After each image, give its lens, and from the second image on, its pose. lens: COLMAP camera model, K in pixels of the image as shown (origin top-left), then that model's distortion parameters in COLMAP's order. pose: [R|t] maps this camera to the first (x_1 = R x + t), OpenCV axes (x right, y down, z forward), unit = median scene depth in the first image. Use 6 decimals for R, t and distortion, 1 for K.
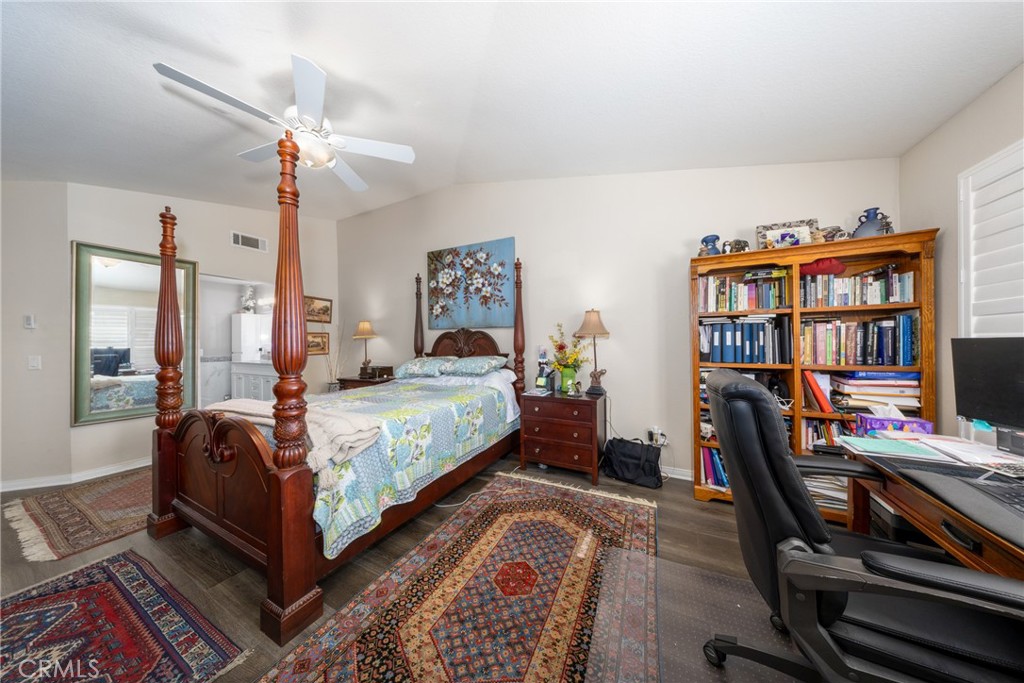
lens RADIAL K [[299.6, 0, 511.7], [0, 299.6, 348.0], [0, 0, 1]] dist [-0.001899, -0.000081]
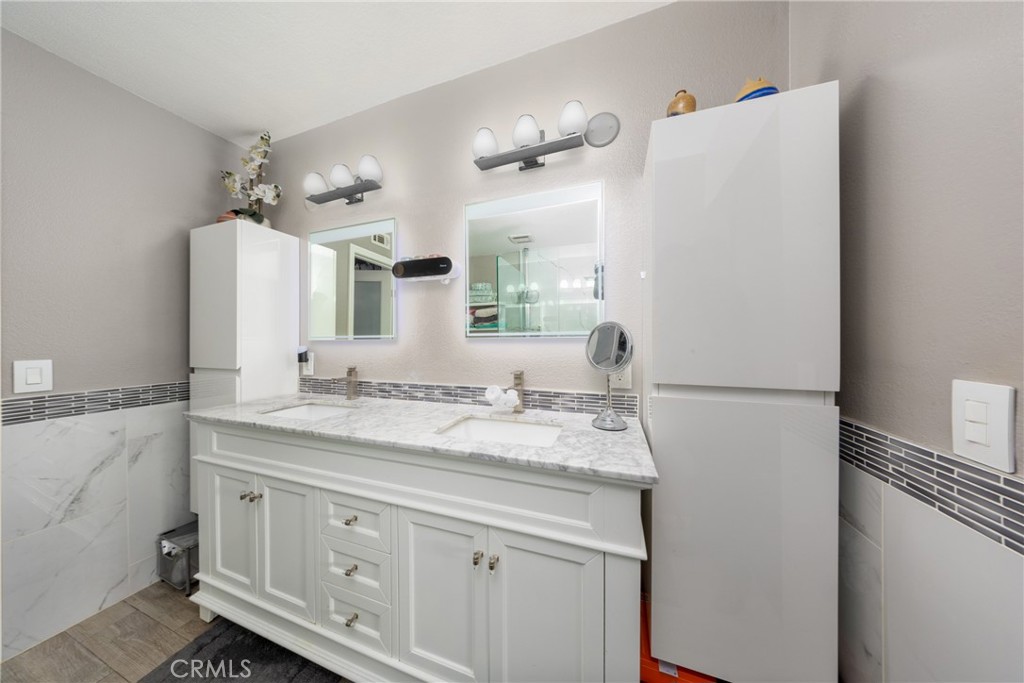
lens RADIAL K [[299.6, 0, 507.9], [0, 299.6, 338.7], [0, 0, 1]] dist [-0.001899, -0.000081]
pose [[0.991414, -0.002539, 0.130739, -1.198223], [0.002021, 0.999990, 0.004096, -0.025635], [-0.130748, -0.003797, 0.991408, 1.211437]]
